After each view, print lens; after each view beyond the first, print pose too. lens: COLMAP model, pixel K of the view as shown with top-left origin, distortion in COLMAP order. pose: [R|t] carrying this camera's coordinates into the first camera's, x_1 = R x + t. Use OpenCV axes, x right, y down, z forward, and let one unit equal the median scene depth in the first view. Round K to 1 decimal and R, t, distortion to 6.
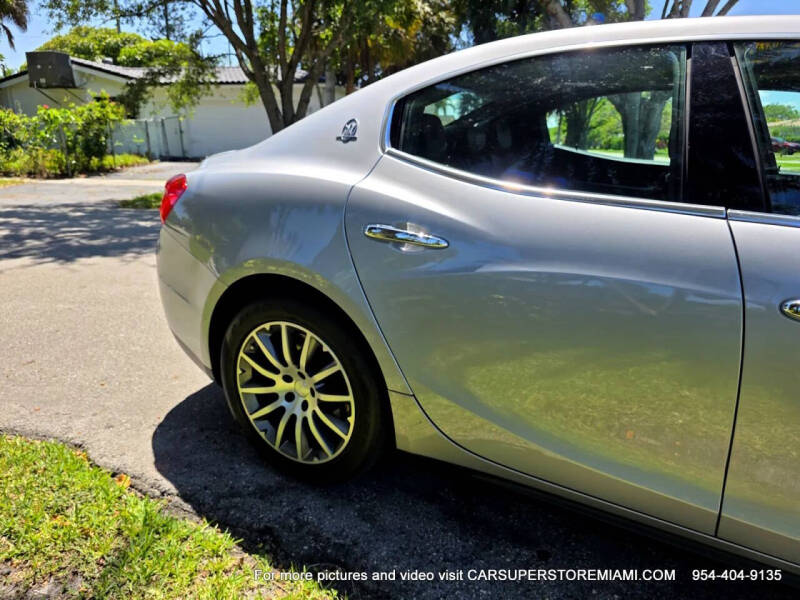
lens RADIAL K [[548.5, 0, 398.9], [0, 548.5, 306.1], [0, 0, 1]] dist [0.030693, -0.034604]
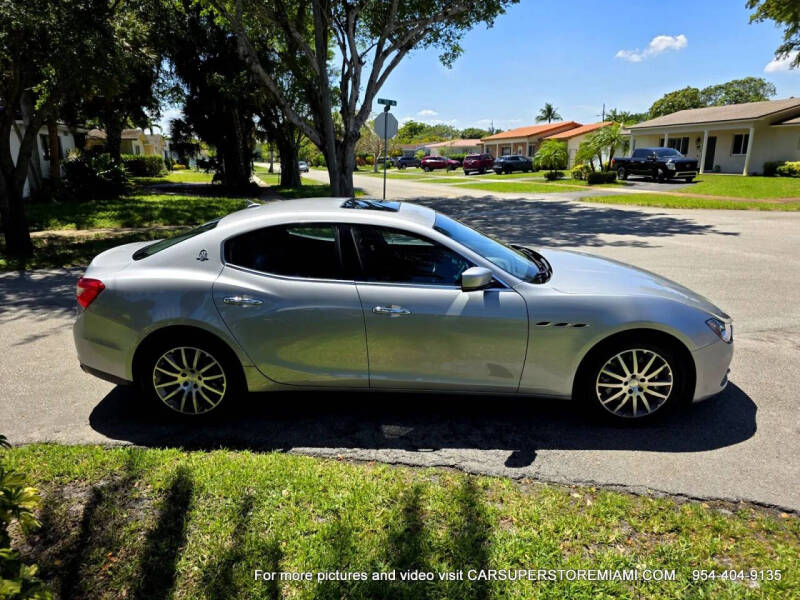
lens RADIAL K [[548.5, 0, 397.4], [0, 548.5, 308.5], [0, 0, 1]] dist [0.030693, -0.034604]
pose [[0.882831, -0.144149, 0.447024, -0.385556], [0.153169, 0.988069, 0.016123, -0.022526], [-0.444014, 0.054236, 0.894377, -1.196100]]
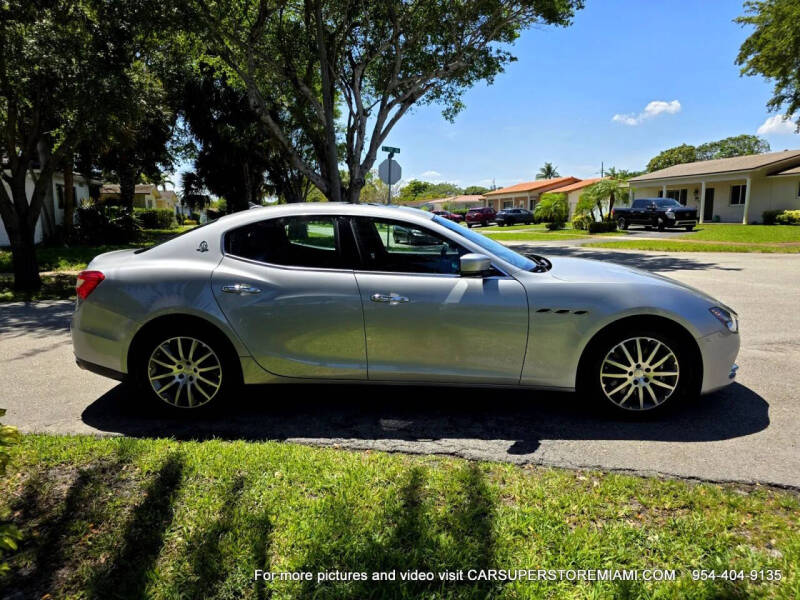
lens RADIAL K [[548.5, 0, 395.7], [0, 548.5, 305.5], [0, 0, 1]] dist [0.030693, -0.034604]
pose [[0.888210, -0.096476, 0.449195, -0.387691], [0.153144, 0.983960, -0.091486, 0.218368], [-0.433163, 0.150050, 0.888738, -1.167957]]
